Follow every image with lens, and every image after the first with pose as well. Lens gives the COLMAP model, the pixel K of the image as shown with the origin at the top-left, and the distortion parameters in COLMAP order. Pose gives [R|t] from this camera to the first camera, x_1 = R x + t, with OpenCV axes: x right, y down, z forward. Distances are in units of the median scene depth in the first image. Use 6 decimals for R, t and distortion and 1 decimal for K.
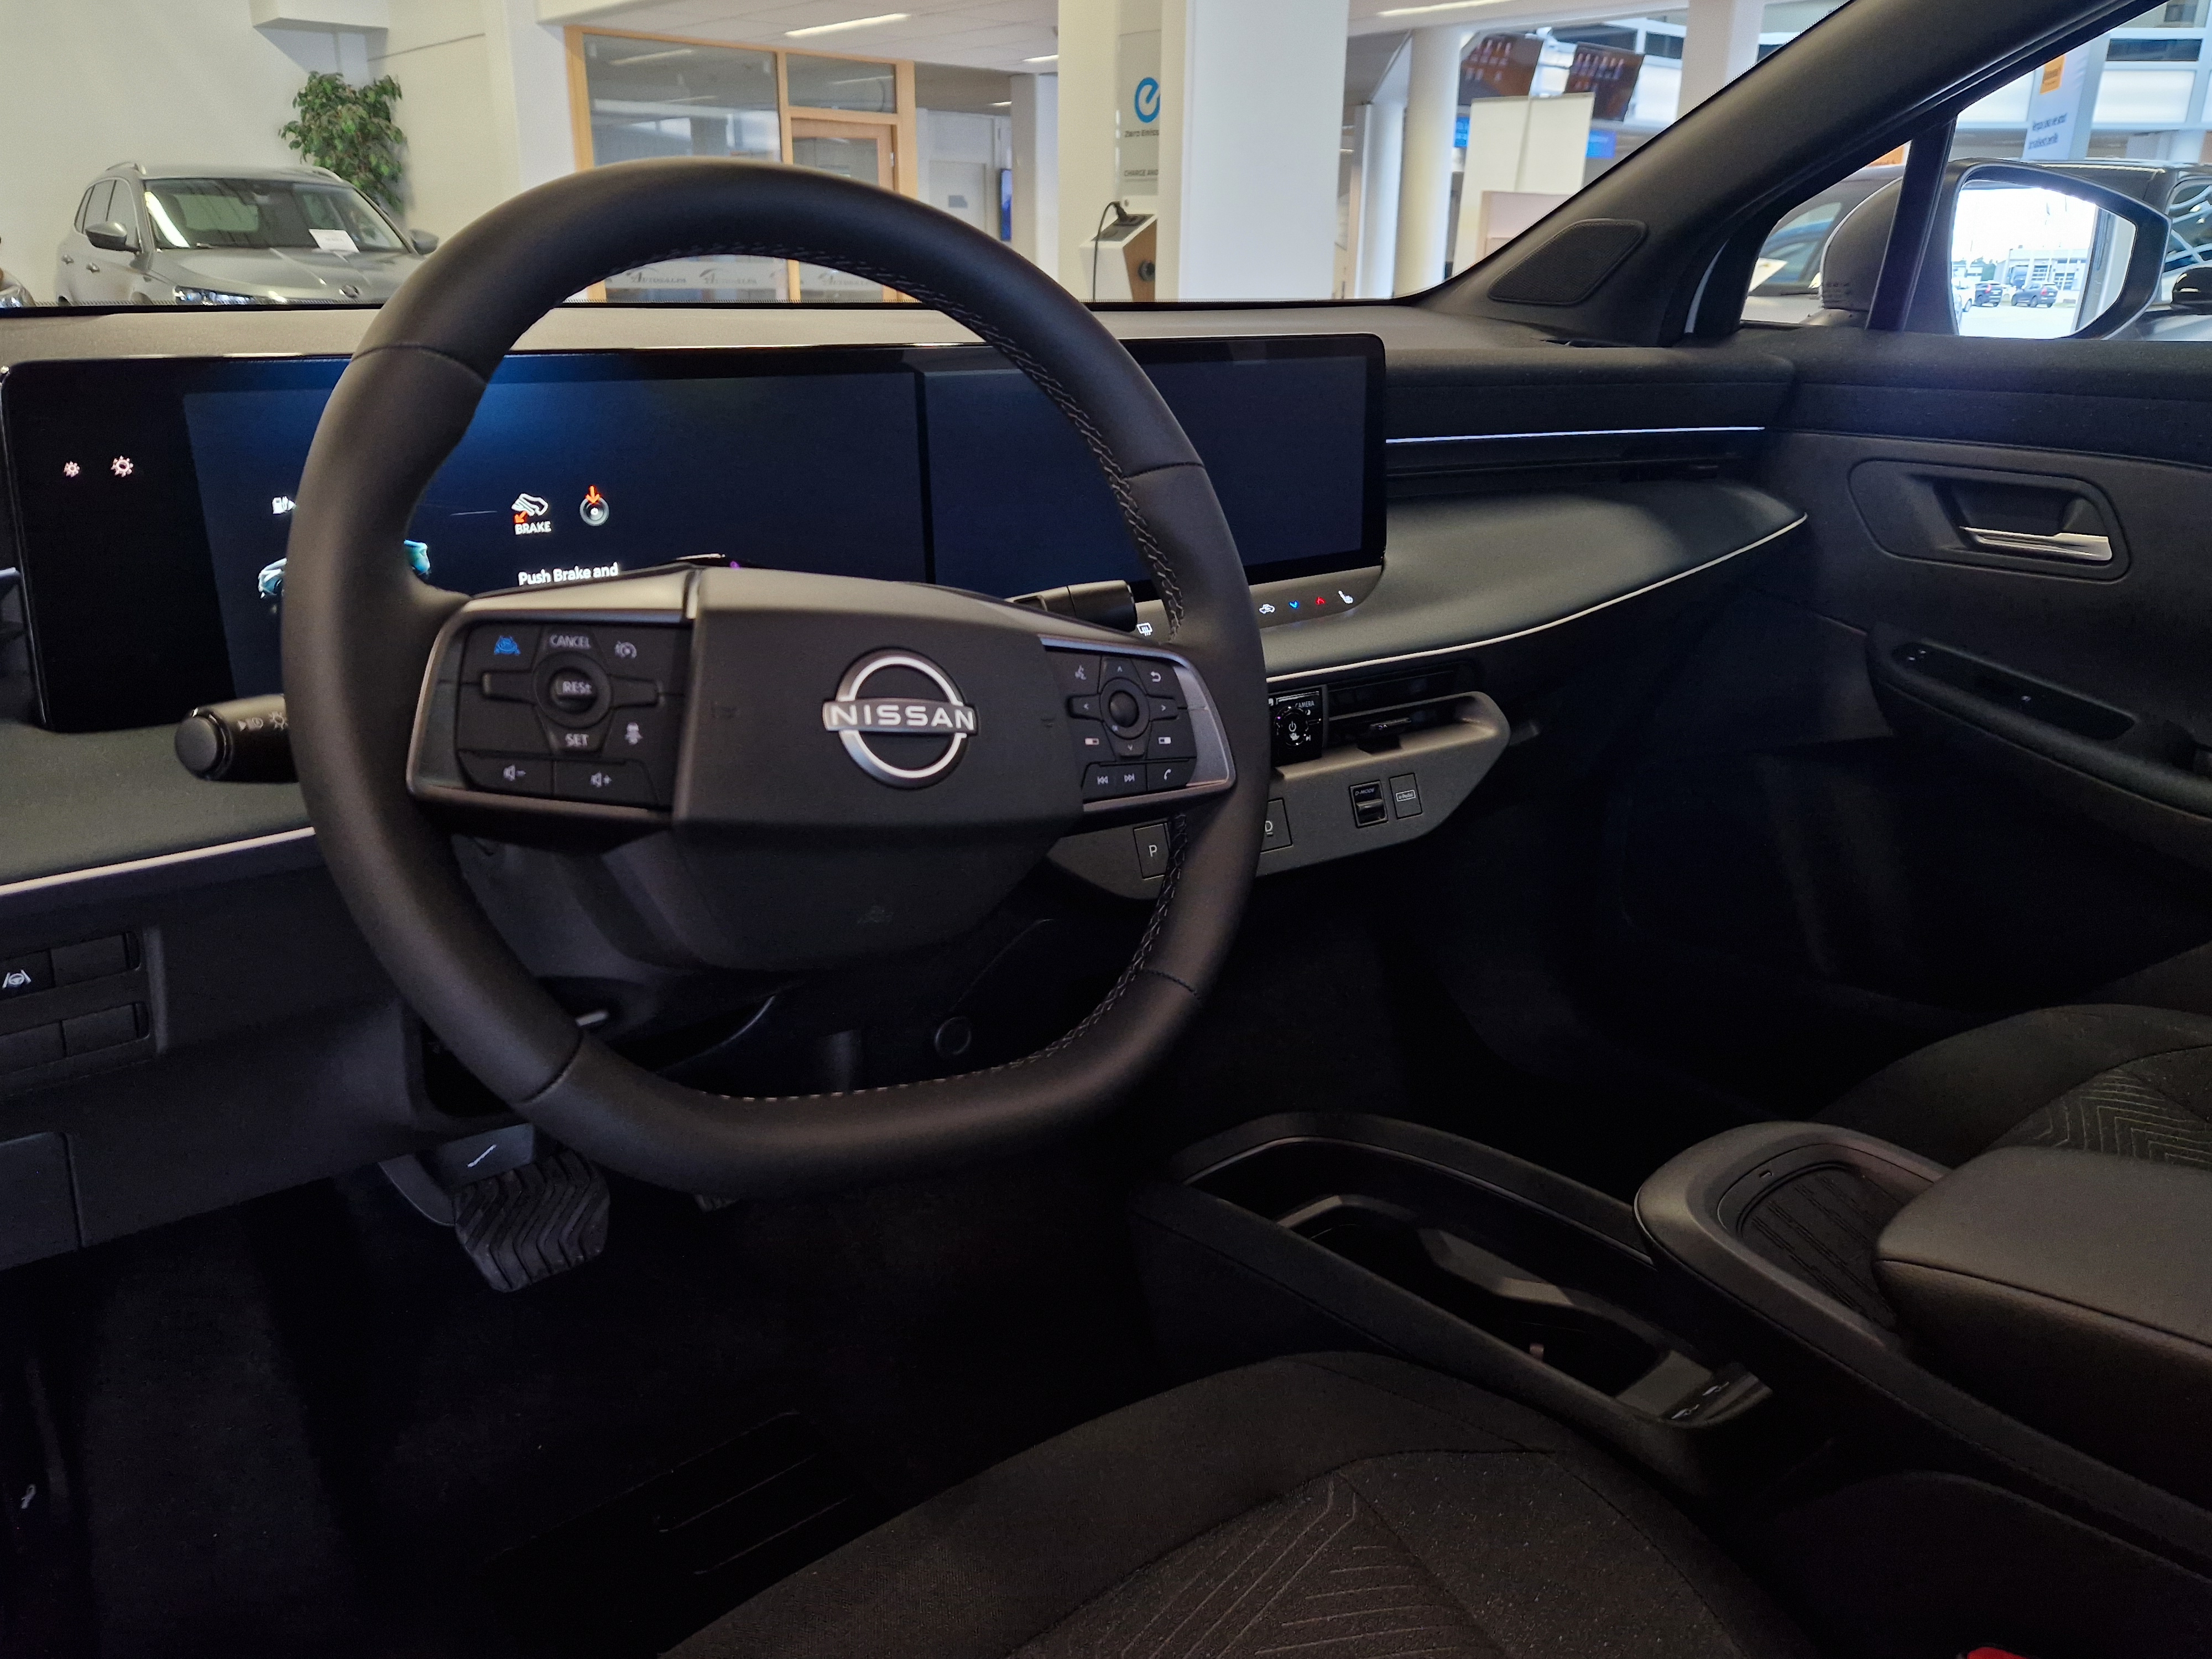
lens RADIAL K [[1626.7, 0, 1106.0], [0, 1626.7, 829.5], [0, 0, 1]] dist [0.020586, -0.007425]
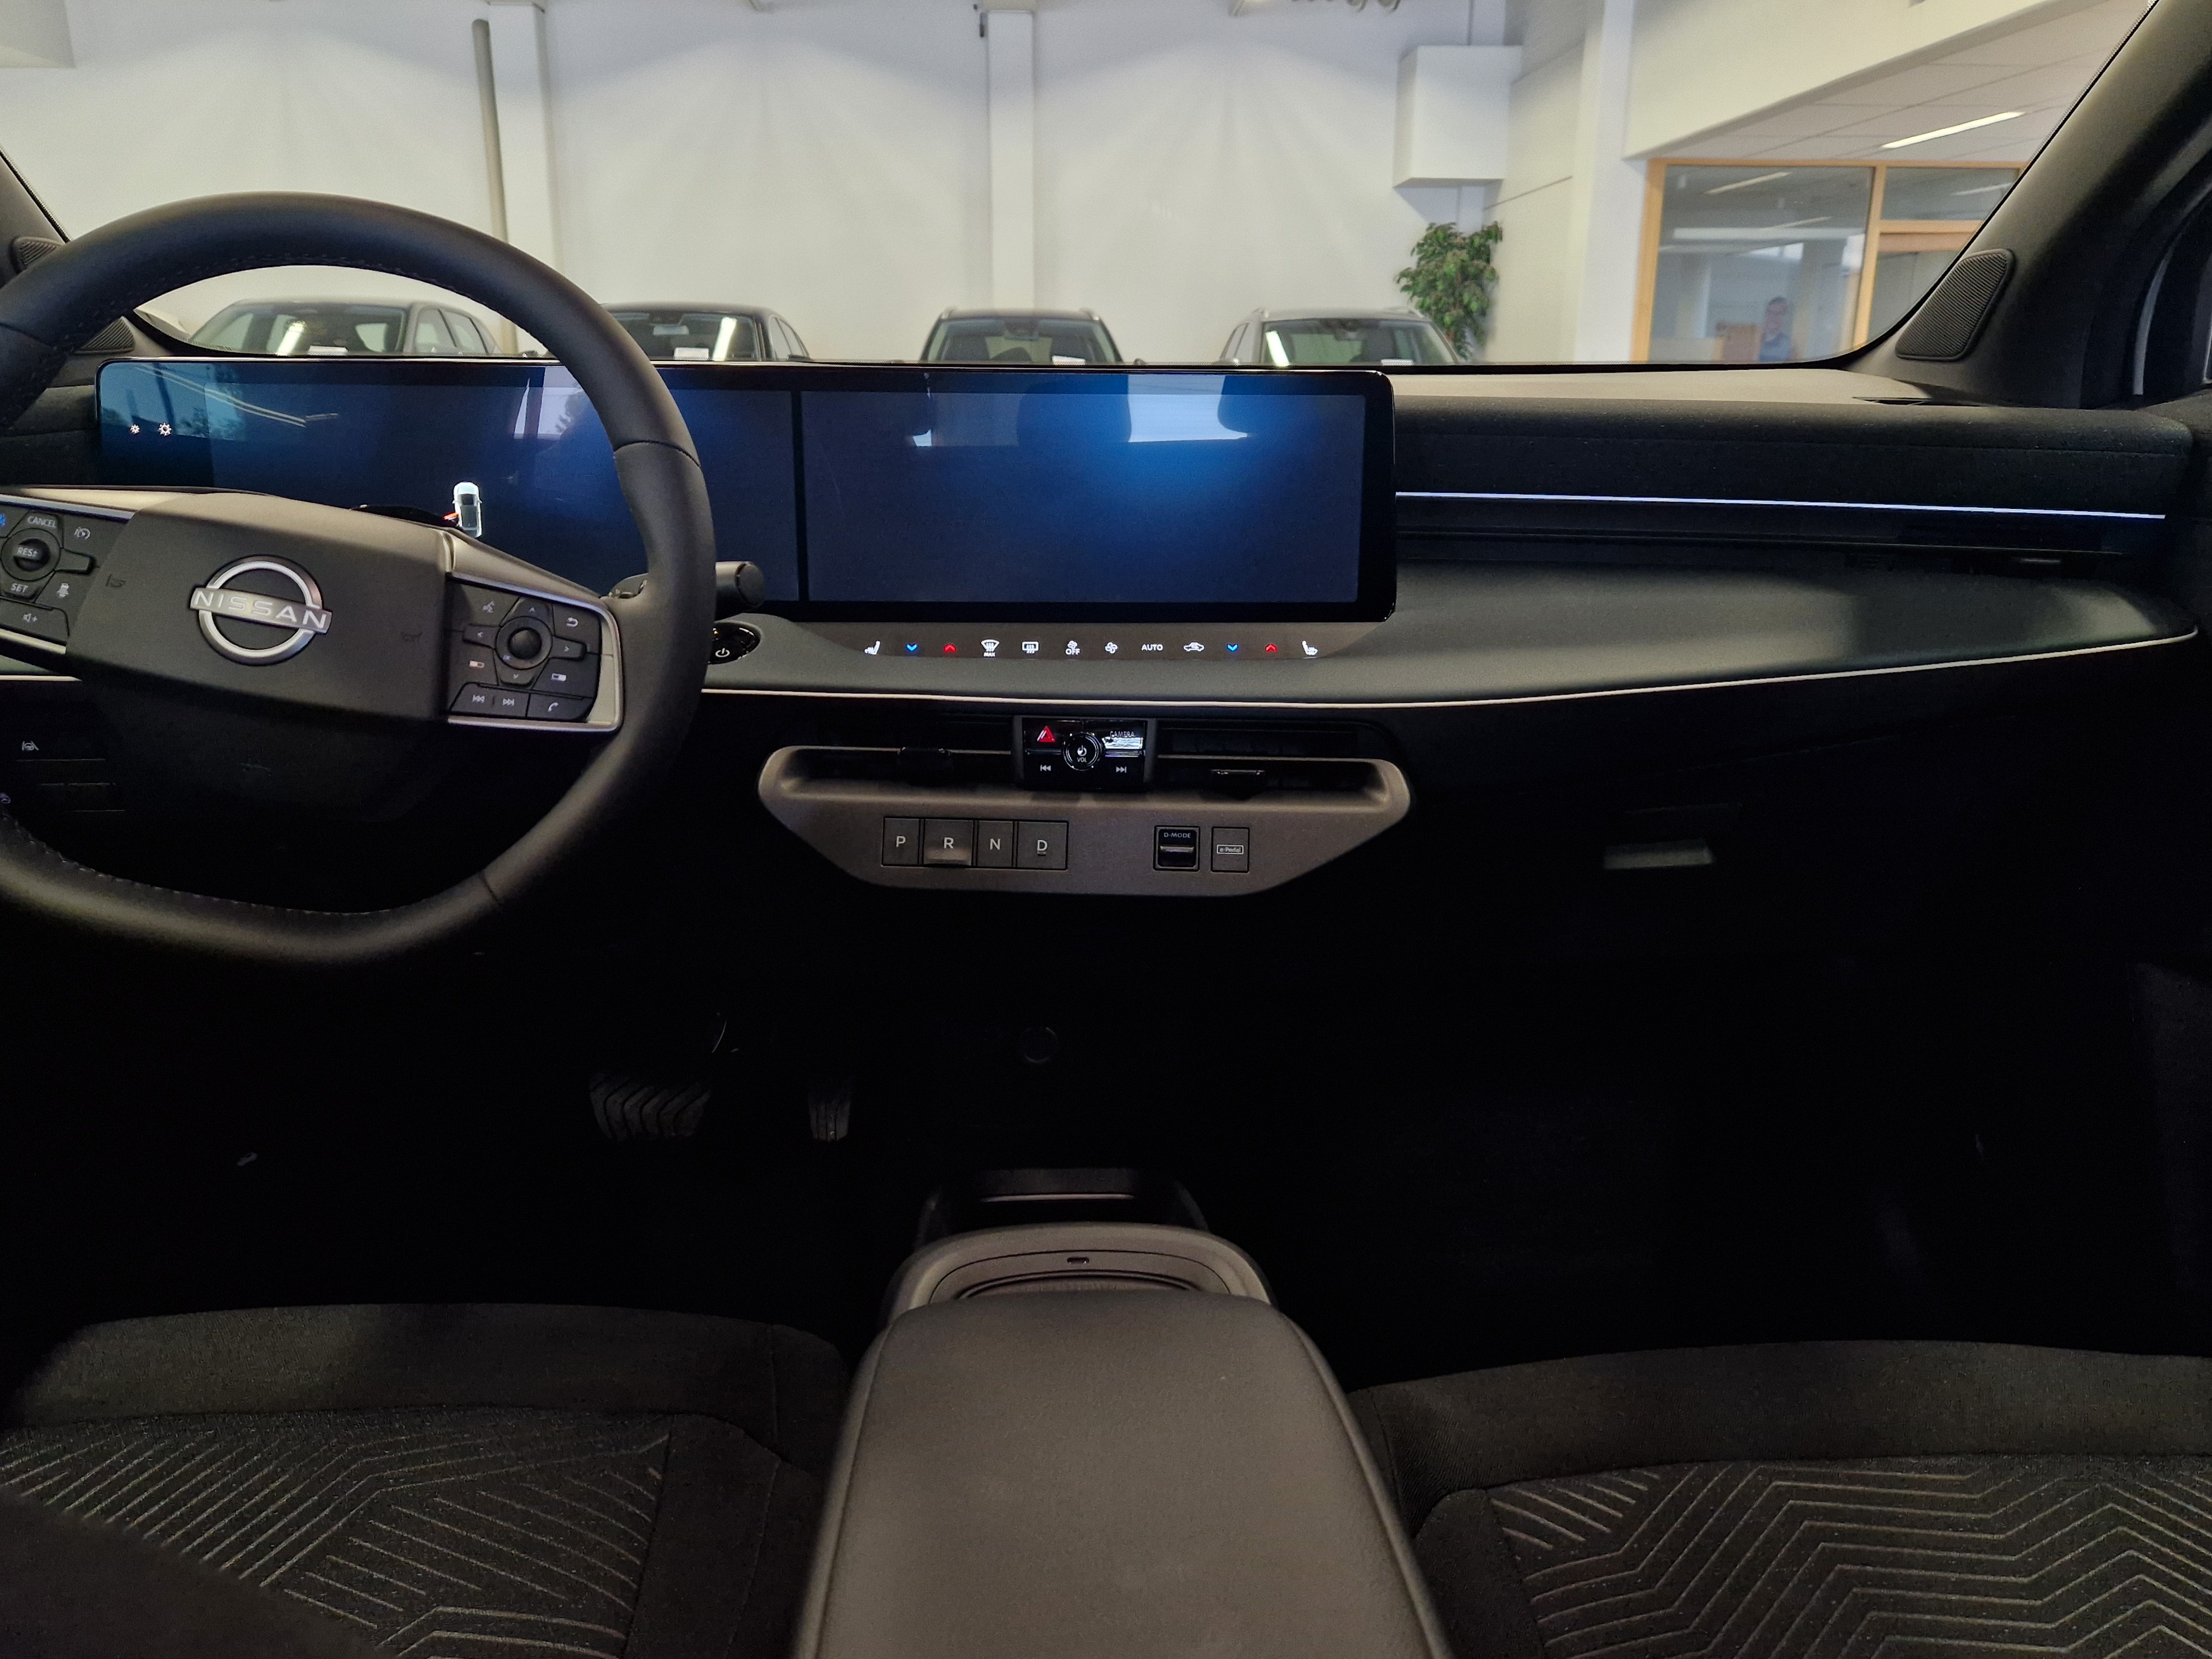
lens RADIAL K [[1626.7, 0, 1106.0], [0, 1626.7, 829.5], [0, 0, 1]] dist [0.020586, -0.007425]
pose [[0.791874, 0.151359, -0.591629, 0.441858], [-0.194581, 0.980840, -0.009506, -0.006201], [0.578855, 0.122647, 0.806154, 0.139273]]
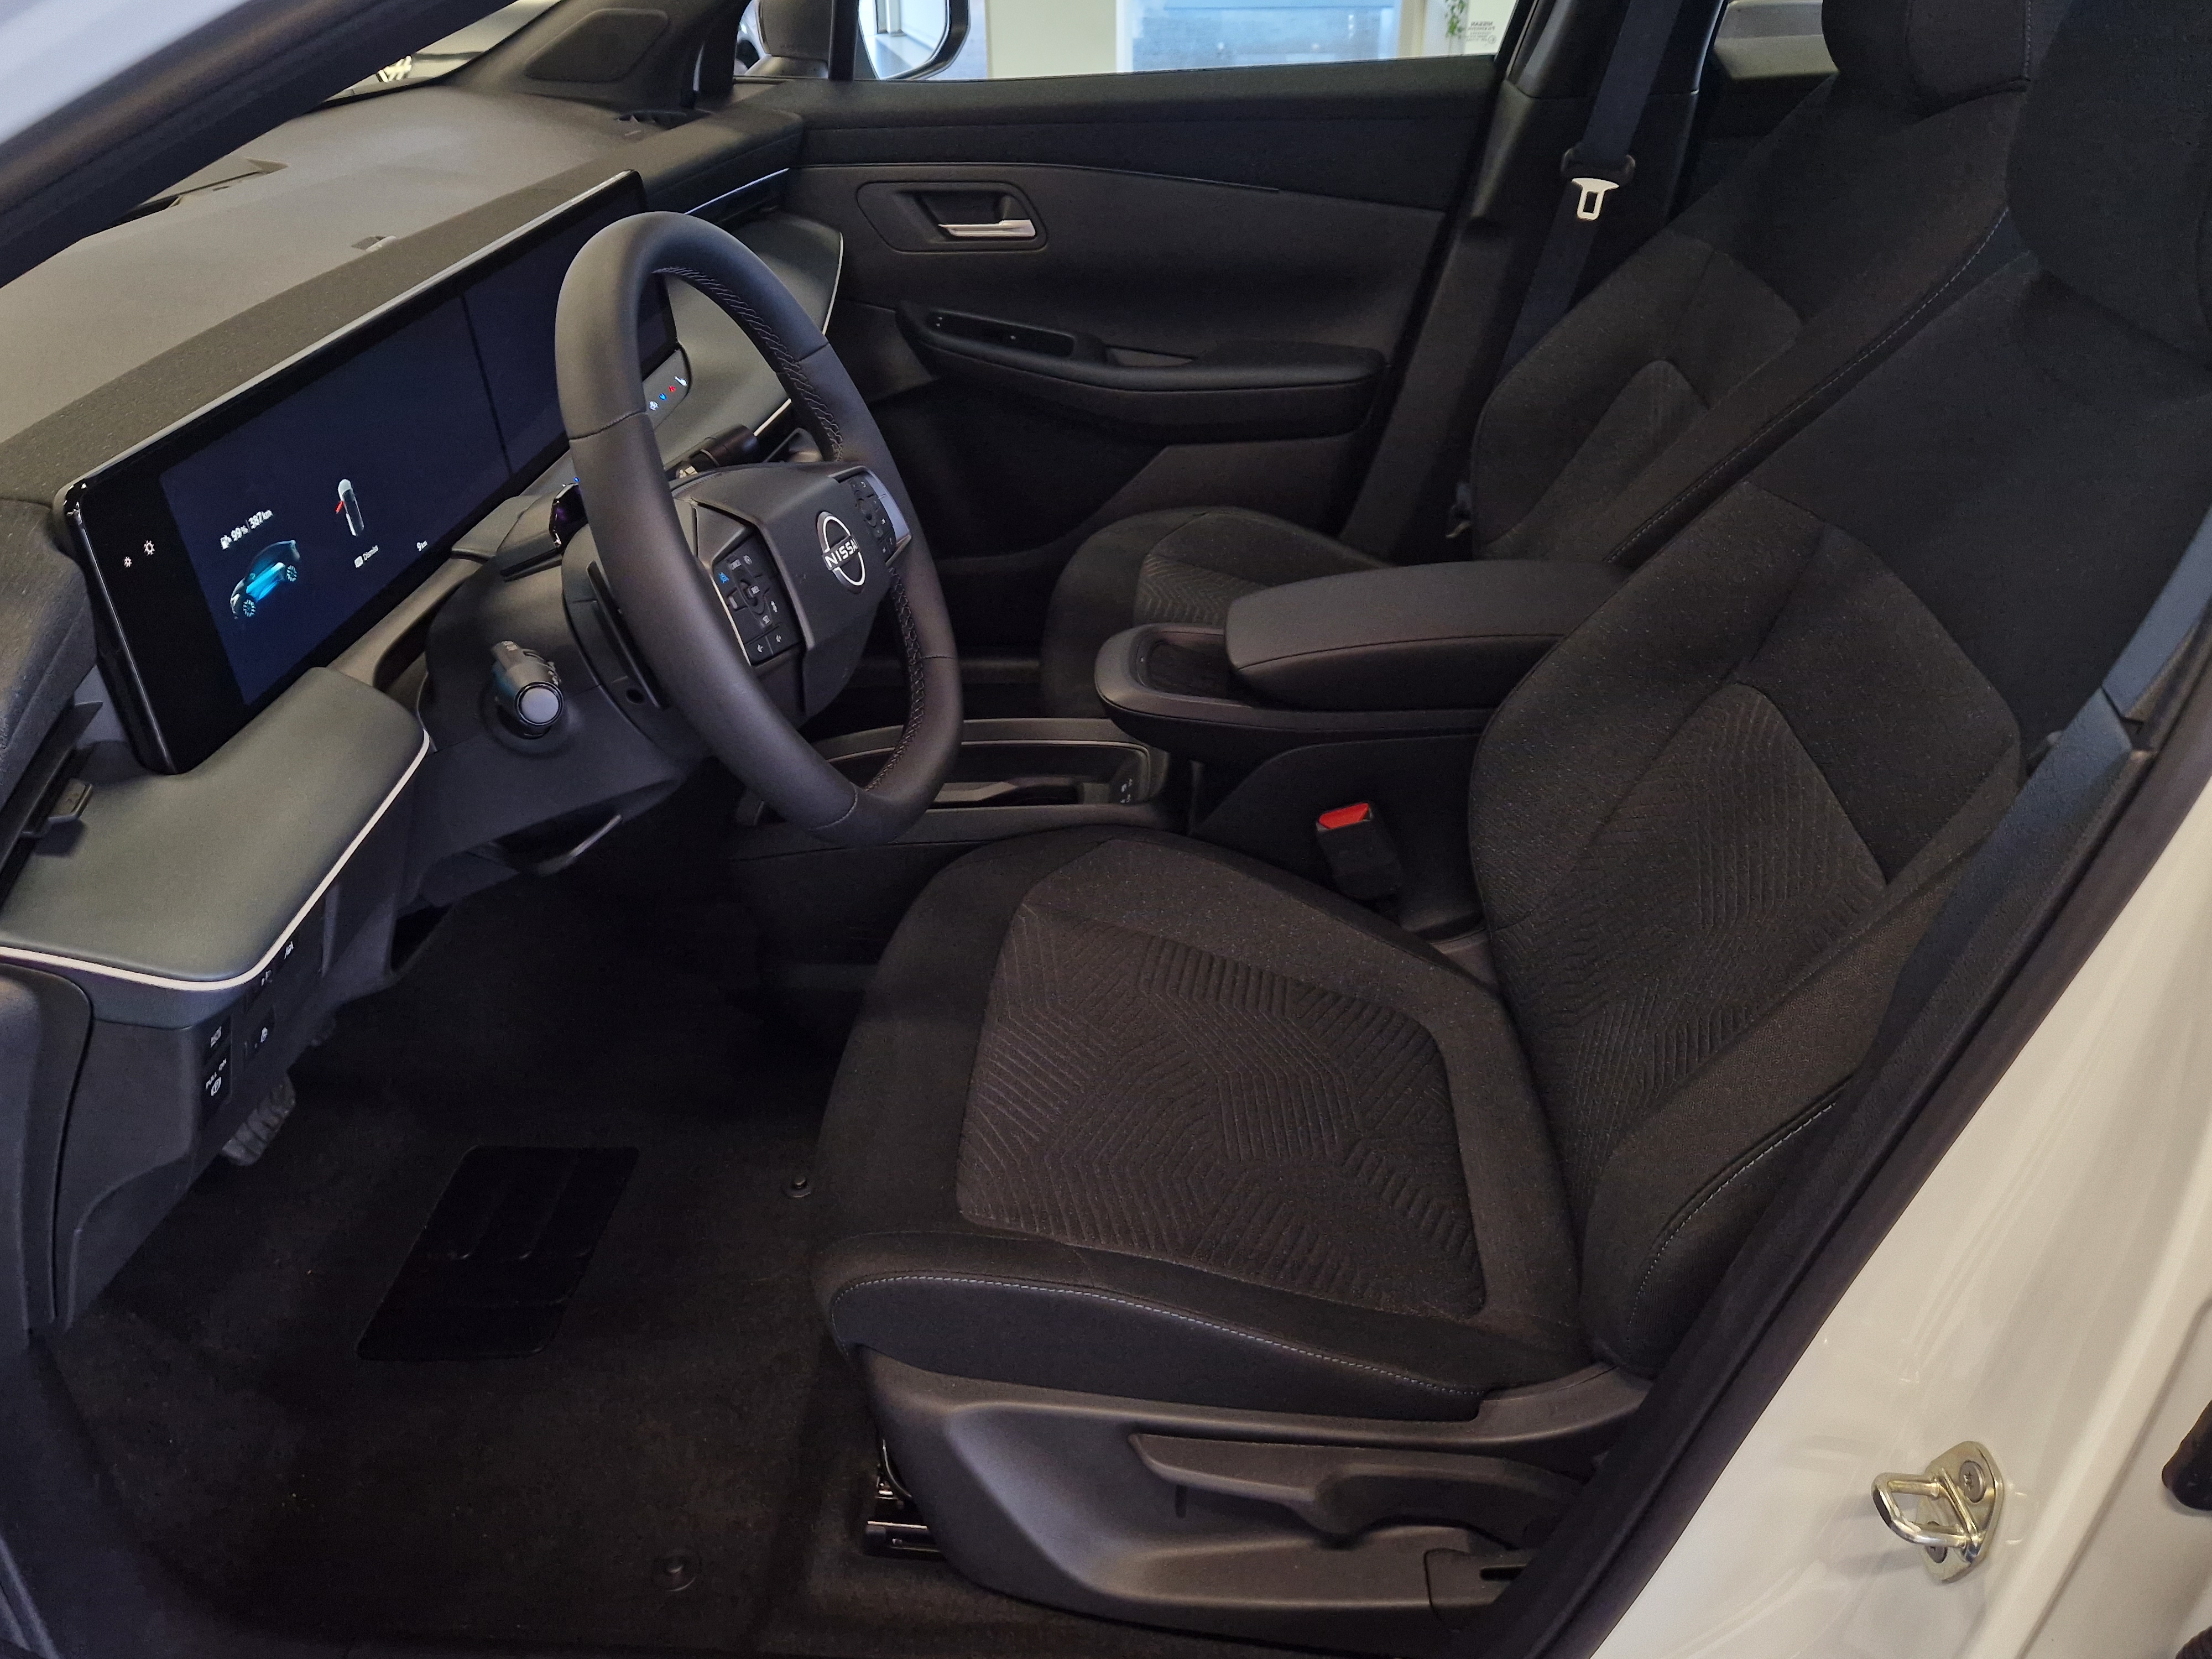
lens RADIAL K [[1626.7, 0, 1106.0], [0, 1626.7, 829.5], [0, 0, 1]] dist [0.020586, -0.007425]
pose [[0.688220, -0.400310, 0.605066, -0.459692], [0.253800, 0.914143, 0.316114, -0.115164], [-0.679661, -0.063990, 0.730730, -0.184961]]
